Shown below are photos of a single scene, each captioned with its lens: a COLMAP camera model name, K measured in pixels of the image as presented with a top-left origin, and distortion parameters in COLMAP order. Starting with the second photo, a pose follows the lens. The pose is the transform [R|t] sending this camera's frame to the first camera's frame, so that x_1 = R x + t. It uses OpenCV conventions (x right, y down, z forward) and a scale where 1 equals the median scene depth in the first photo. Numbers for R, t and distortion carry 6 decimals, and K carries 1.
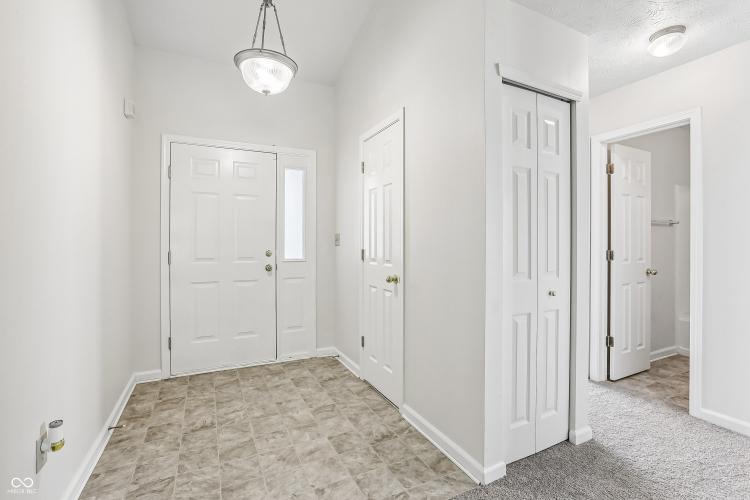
lens RADIAL K [[346.6, 0, 377.9], [0, 346.6, 246.3], [0, 0, 1]] dist [-0.001322, 0.000260]
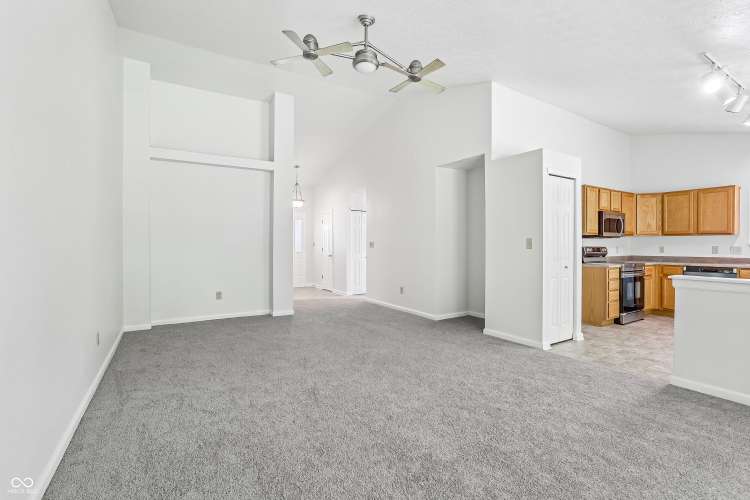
lens RADIAL K [[346.6, 0, 377.9], [0, 346.6, 246.3], [0, 0, 1]] dist [-0.001322, 0.000260]
pose [[0.996656, -0.004635, 0.081584, 0.174393], [0.004782, 0.999987, -0.001606, 0.004830], [-0.081576, 0.001991, 0.996665, -1.865079]]
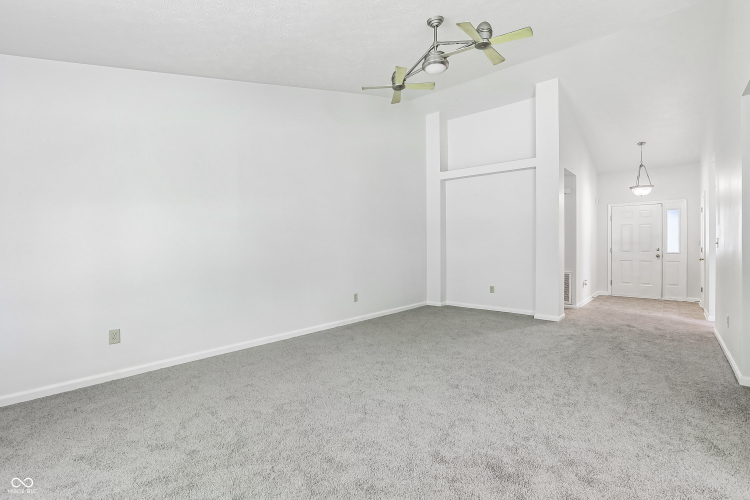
lens RADIAL K [[346.6, 0, 377.9], [0, 346.6, 246.3], [0, 0, 1]] dist [-0.001322, 0.000260]
pose [[0.410929, -0.004165, -0.911658, 0.945343], [0.000177, 0.999990, -0.004488, 0.011030], [0.911667, 0.001683, 0.410926, -1.498784]]
